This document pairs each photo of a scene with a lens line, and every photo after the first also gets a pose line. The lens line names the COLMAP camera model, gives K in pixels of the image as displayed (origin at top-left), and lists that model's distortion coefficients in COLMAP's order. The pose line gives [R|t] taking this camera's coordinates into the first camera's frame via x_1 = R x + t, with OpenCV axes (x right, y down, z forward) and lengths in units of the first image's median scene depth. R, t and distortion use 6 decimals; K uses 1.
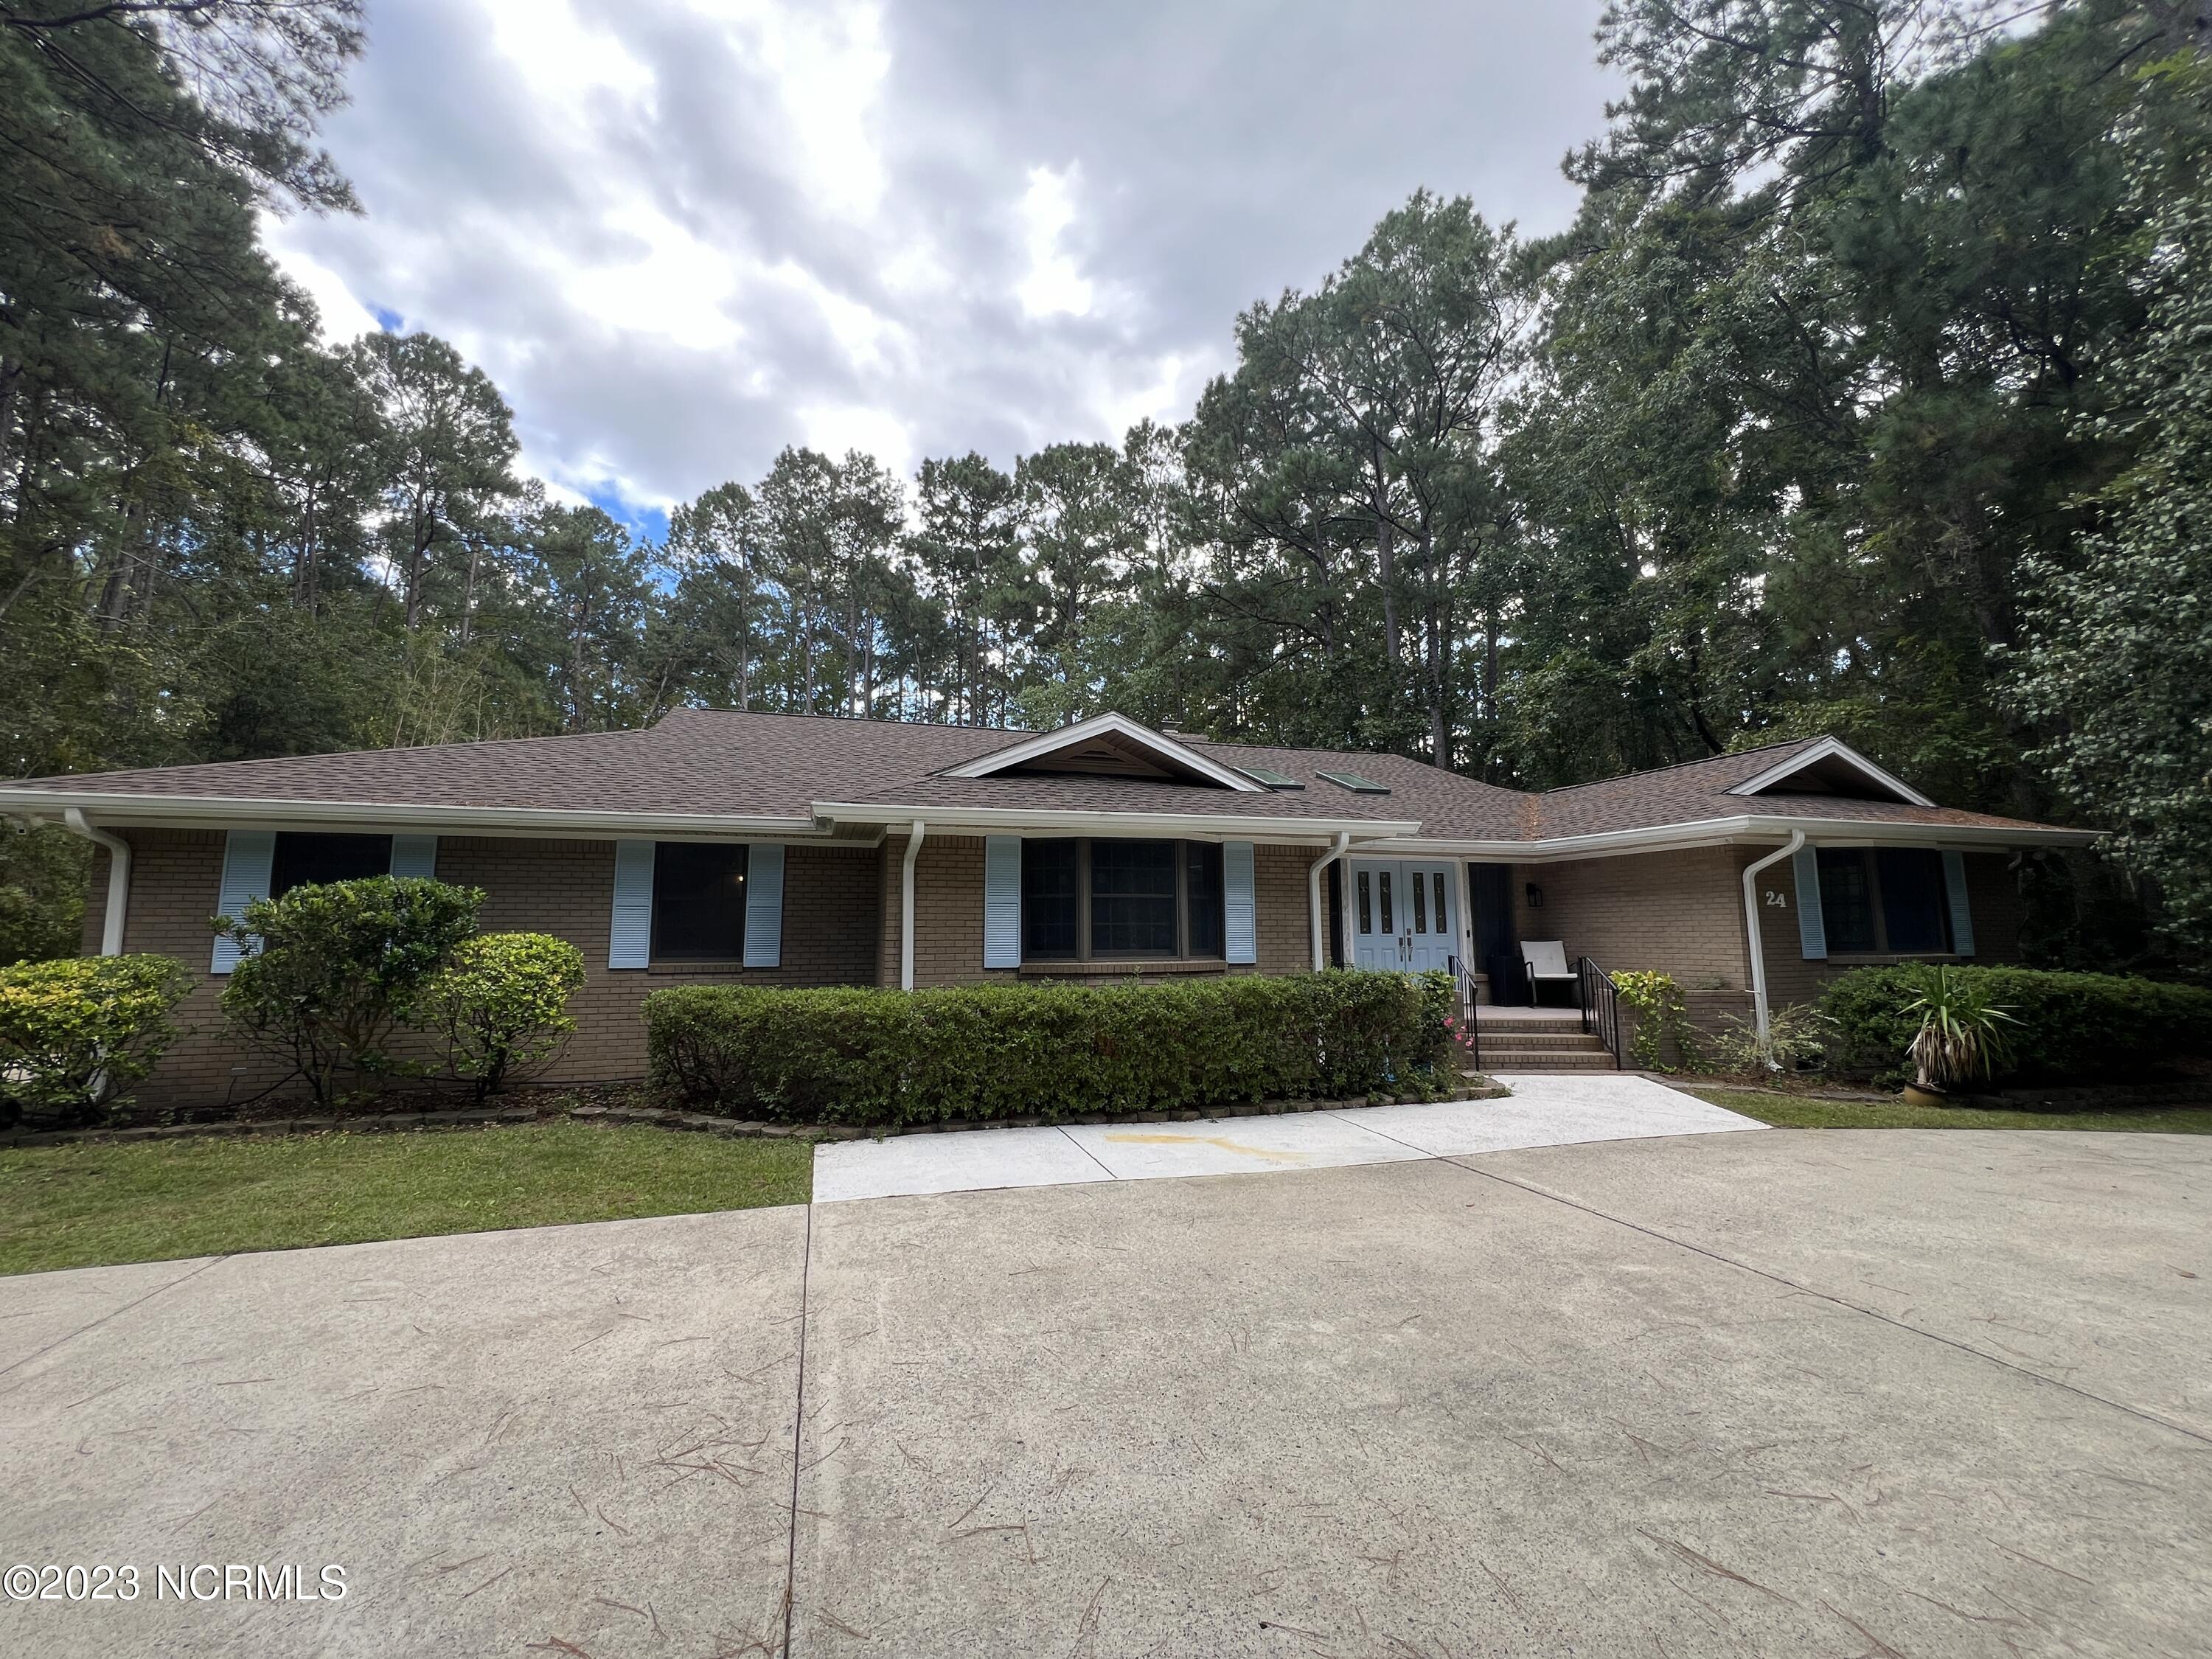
lens RADIAL K [[884.7, 0, 1105.6], [0, 884.7, 827.8], [0, 0, 1]] dist [-0.000136, 0.000457]
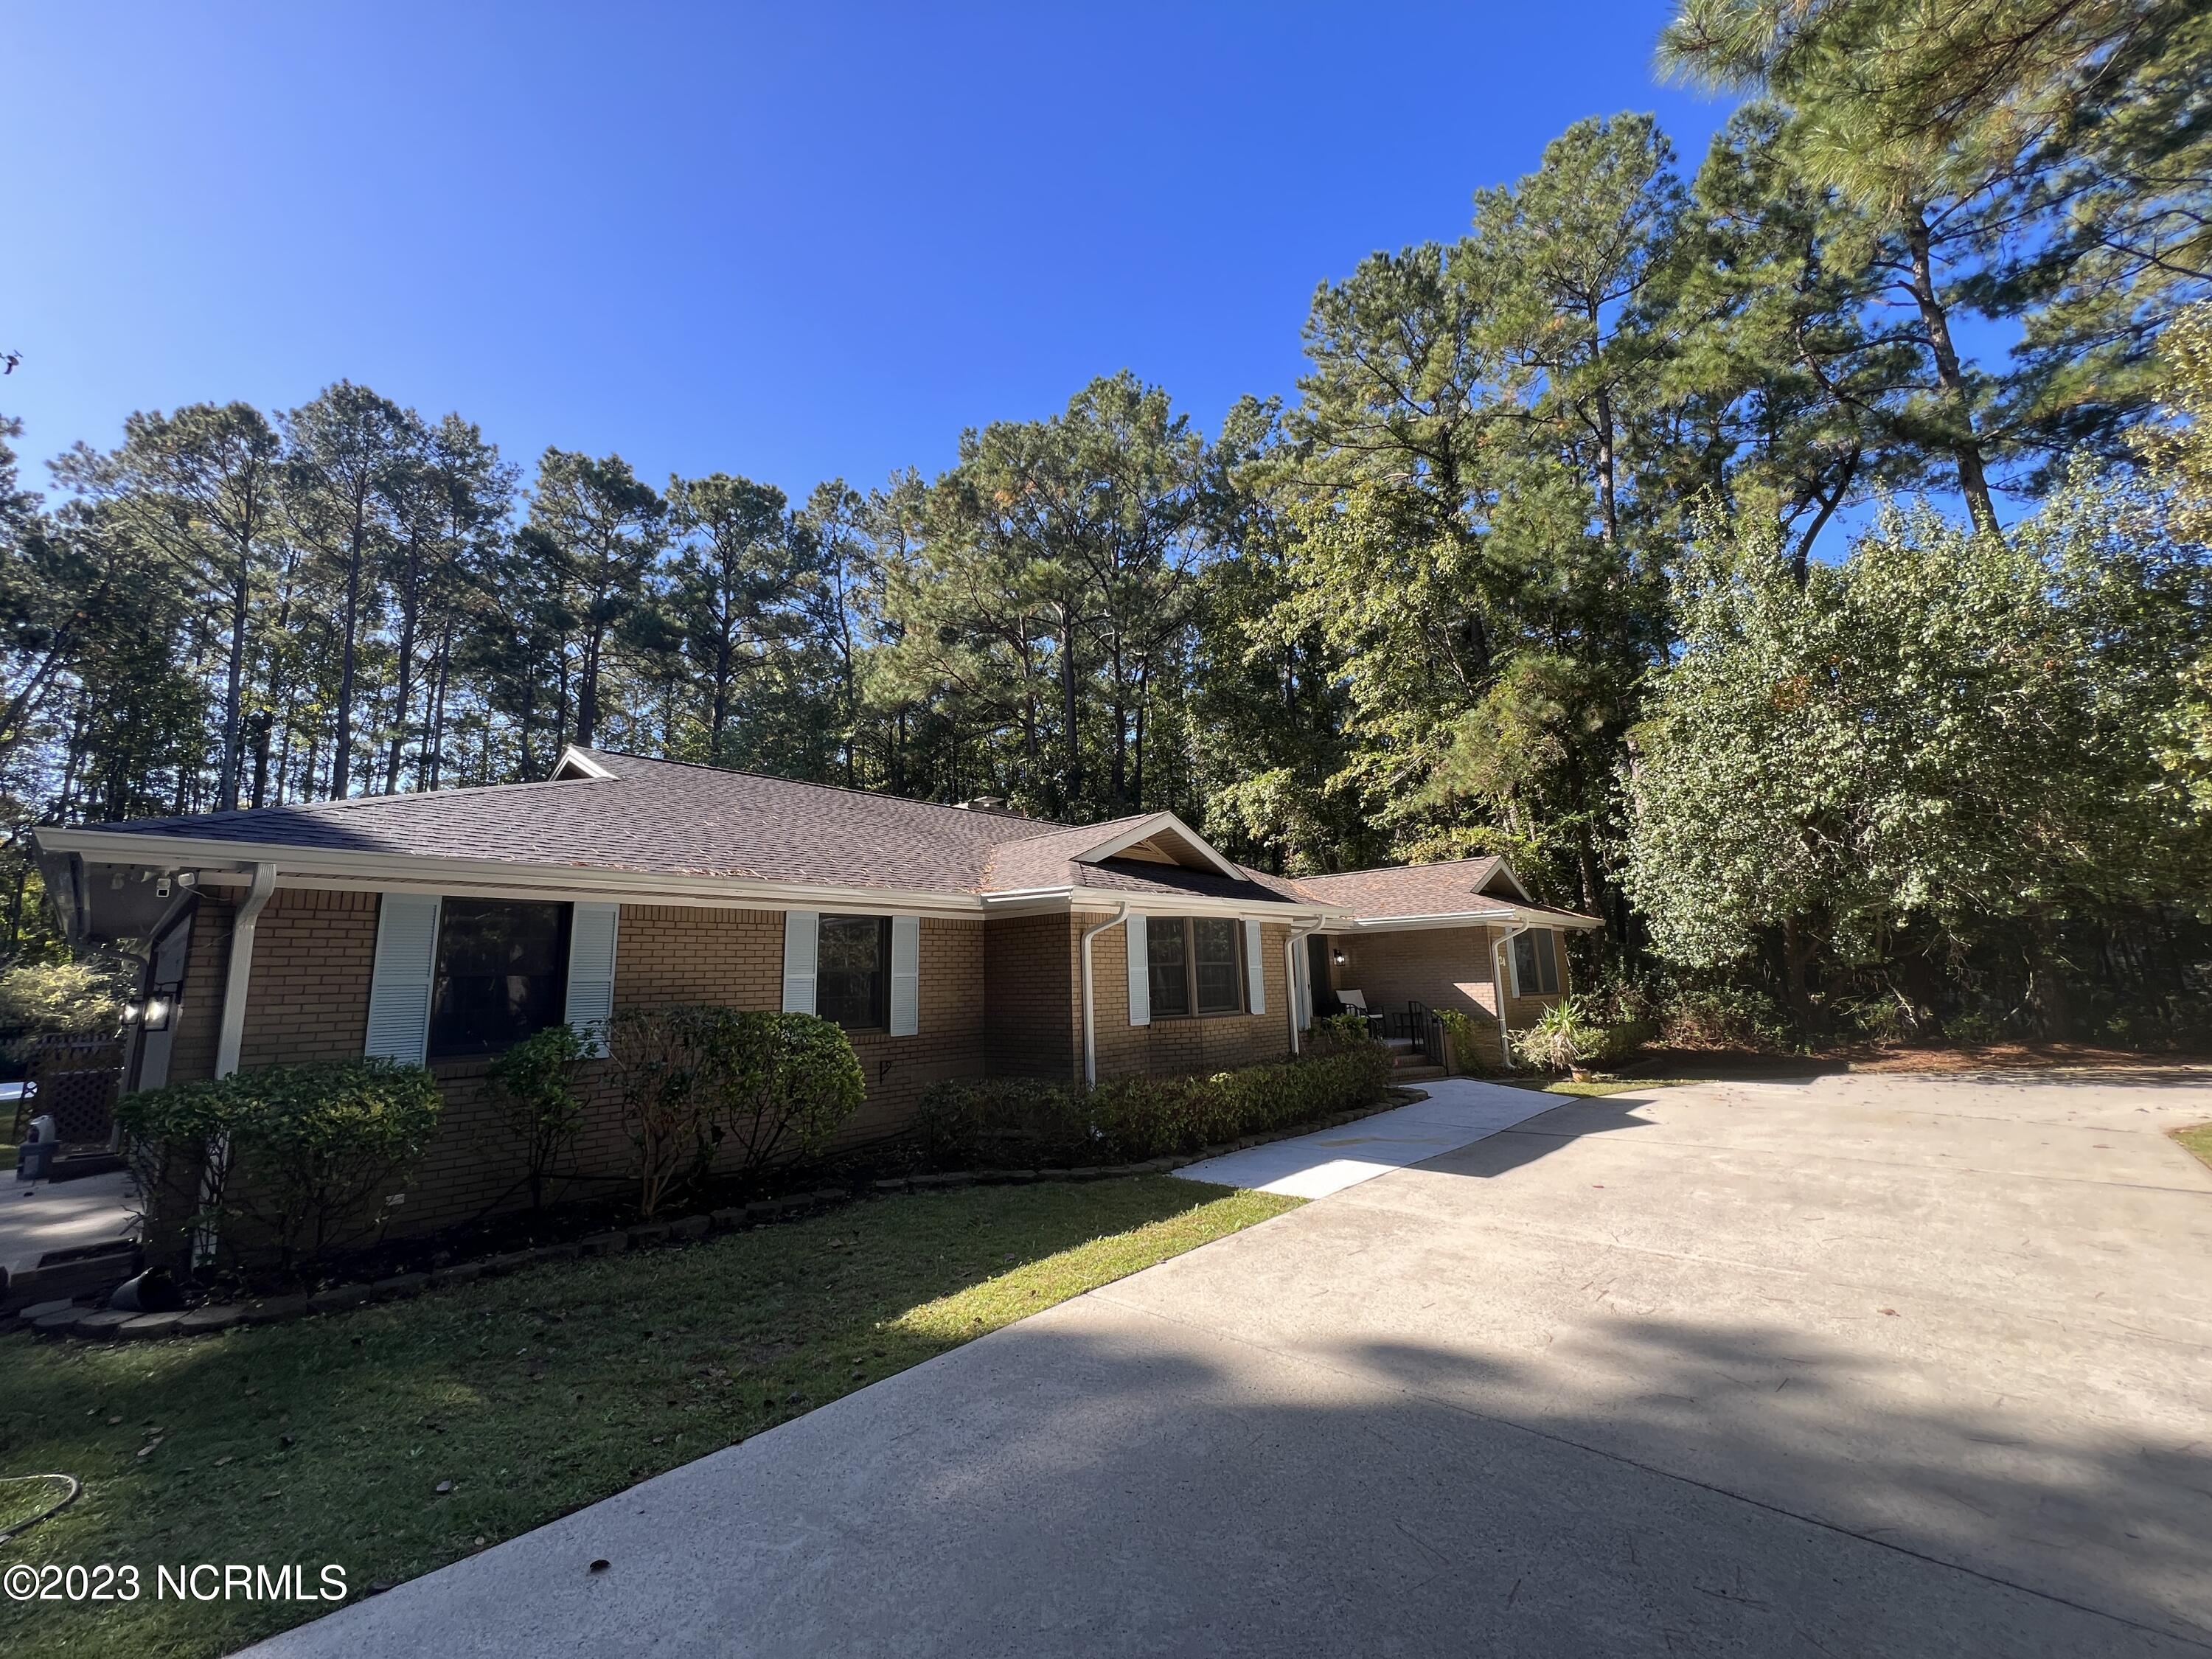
lens RADIAL K [[884.7, 0, 1102.5], [0, 884.7, 819.8], [0, 0, 1]] dist [-0.000136, 0.000457]
pose [[0.860499, 0.072098, 0.504324, -0.515337], [-0.037255, 0.996190, -0.078848, -0.015182], [-0.508088, 0.049060, 0.859907, -0.013791]]
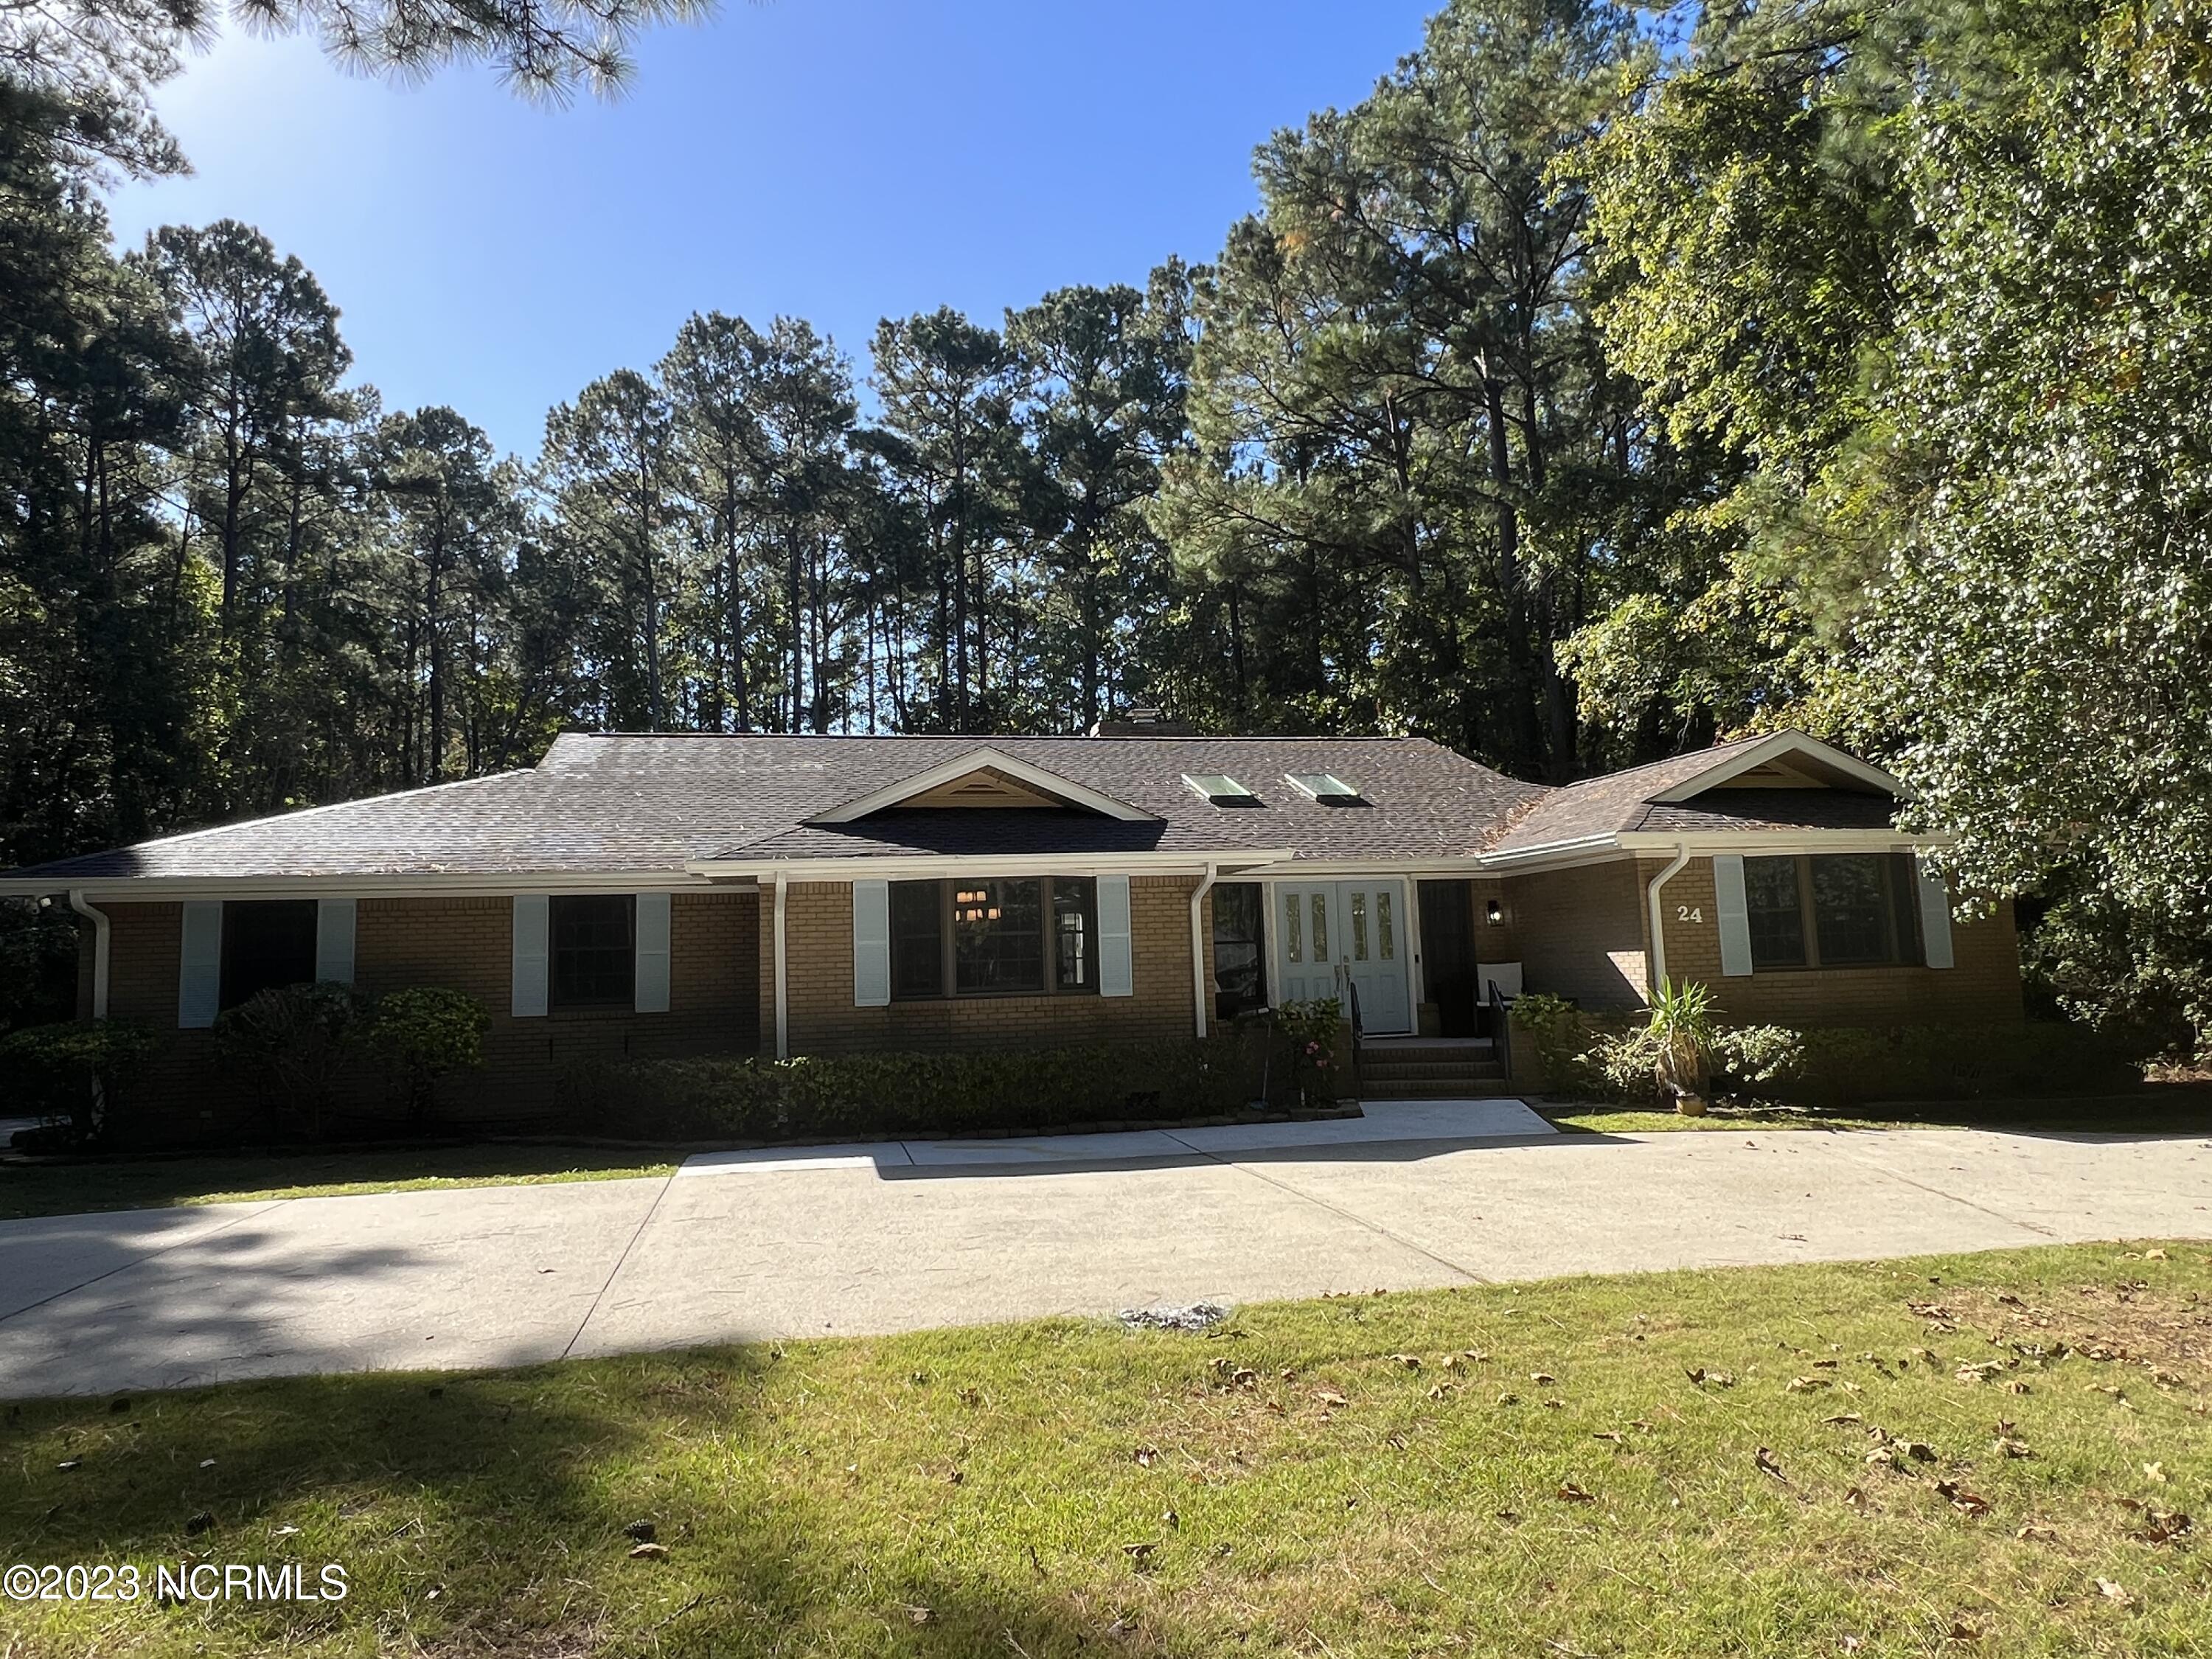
lens RADIAL K [[1388.1, 0, 1104.2], [0, 1388.1, 825.0], [0, 0, 1]] dist [0.005076, -0.001261]
pose [[0.995597, -0.037370, -0.085968, 0.200926], [0.038606, 0.999173, 0.012758, -0.043749], [0.085420, -0.016021, 0.996216, -0.401988]]
